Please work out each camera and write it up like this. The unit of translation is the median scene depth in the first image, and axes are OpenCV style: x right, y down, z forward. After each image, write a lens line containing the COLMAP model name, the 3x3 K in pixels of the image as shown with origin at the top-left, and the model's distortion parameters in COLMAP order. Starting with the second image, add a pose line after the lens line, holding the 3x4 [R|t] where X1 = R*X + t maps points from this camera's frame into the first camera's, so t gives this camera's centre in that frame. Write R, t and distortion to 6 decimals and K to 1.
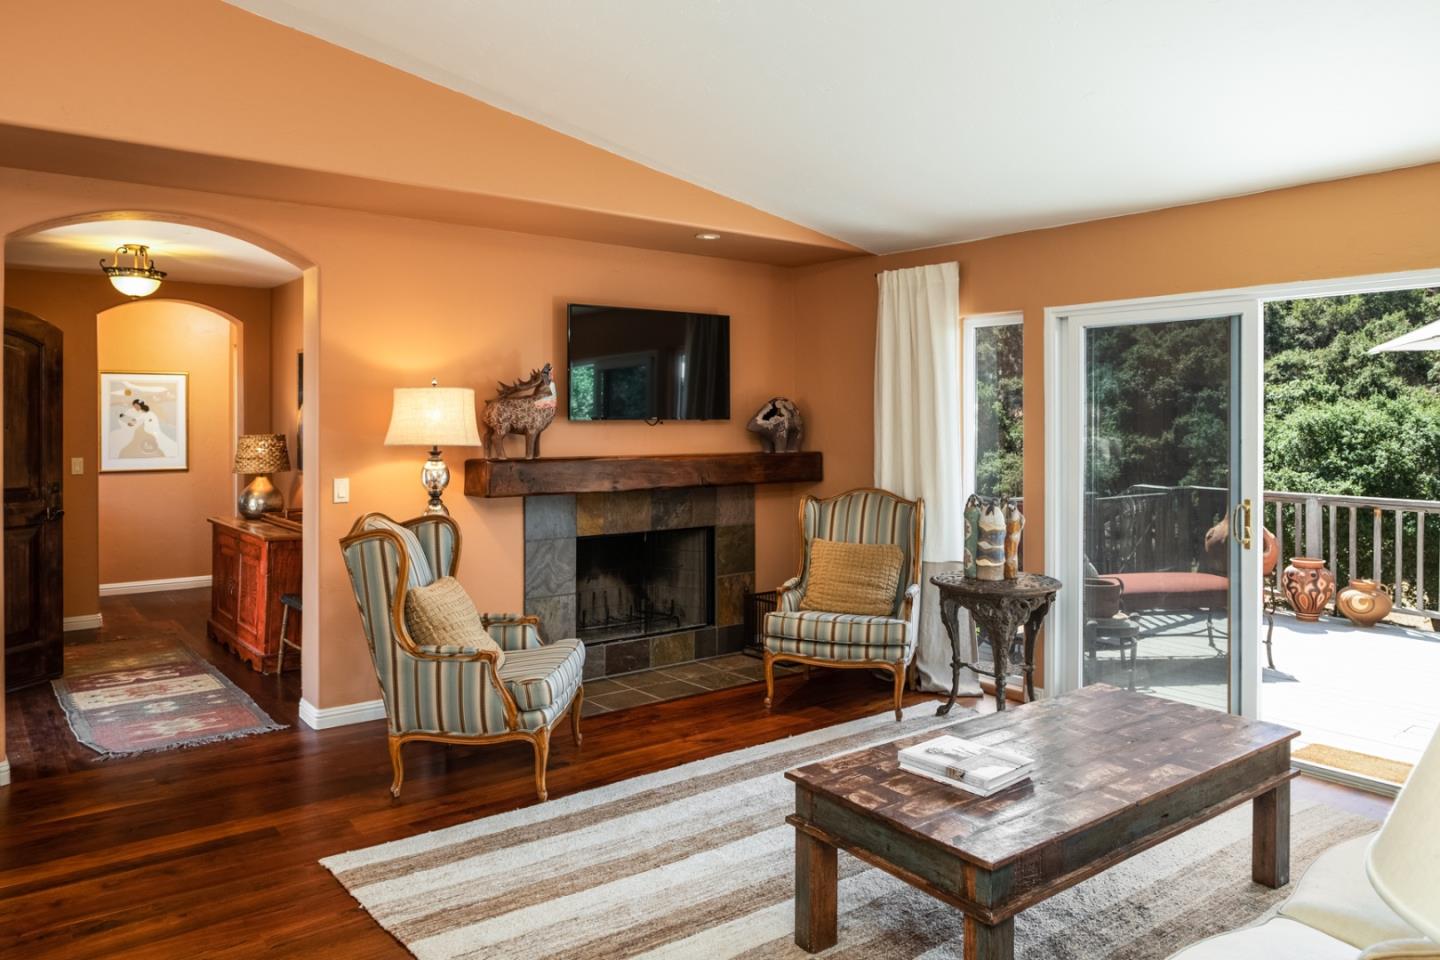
lens RADIAL K [[1004.1, 0, 719.1], [0, 1004.1, 473.0], [0, 0, 1]] dist [-0.006378, -0.014338]
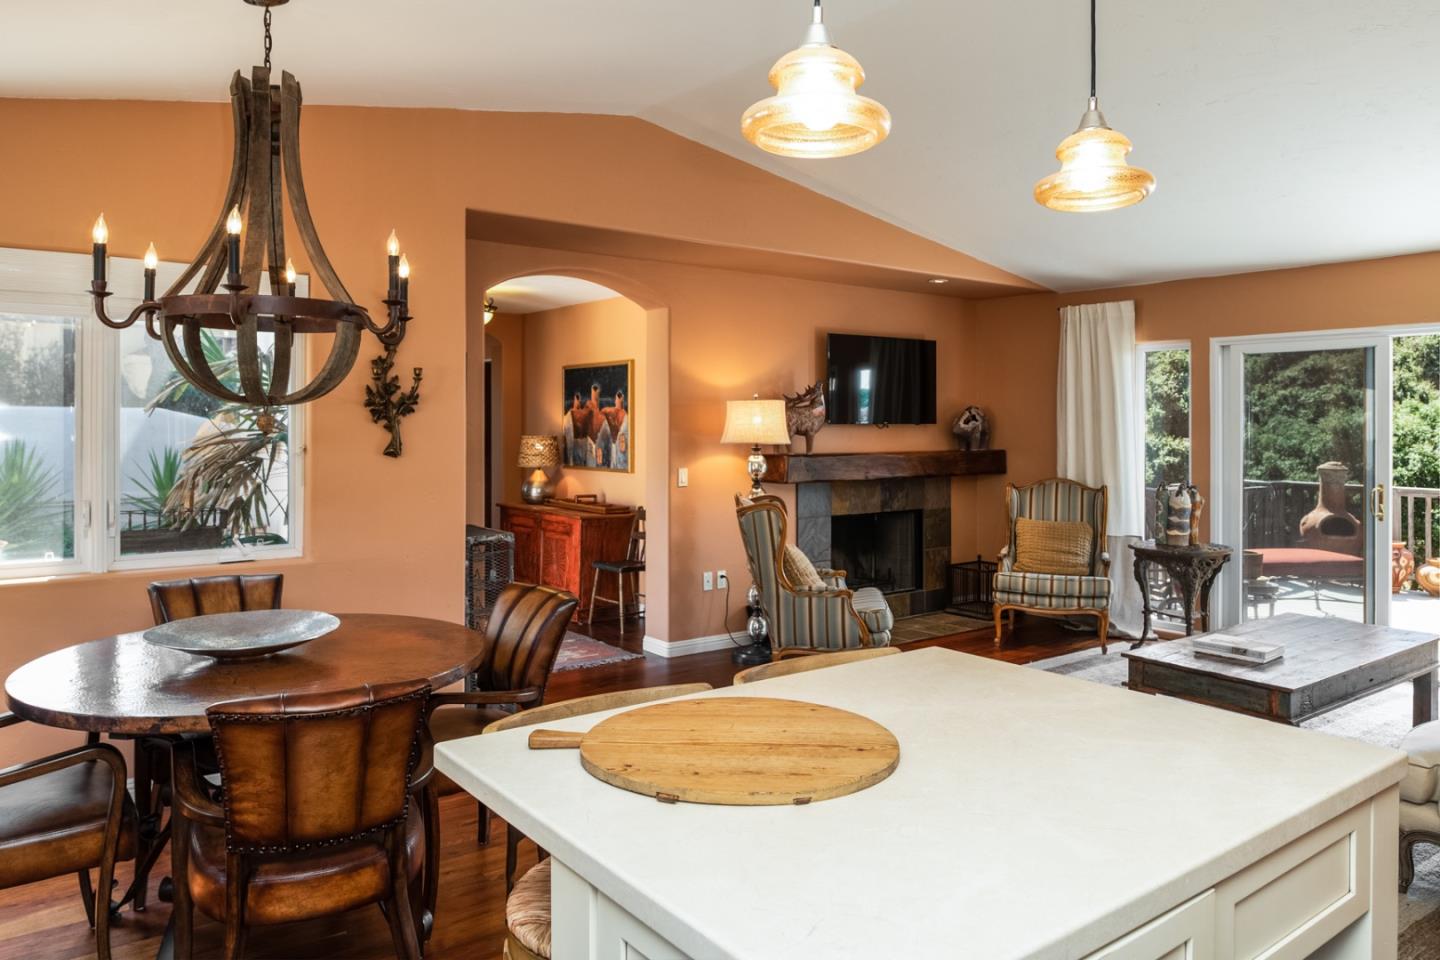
lens RADIAL K [[1004.1, 0, 717.7], [0, 1004.1, 472.6], [0, 0, 1]] dist [-0.006378, -0.014338]
pose [[0.999873, 0.001683, -0.015864, -0.269847], [-0.001736, 0.999993, -0.003310, 0.013394], [0.015858, 0.003337, 0.999869, -0.280900]]
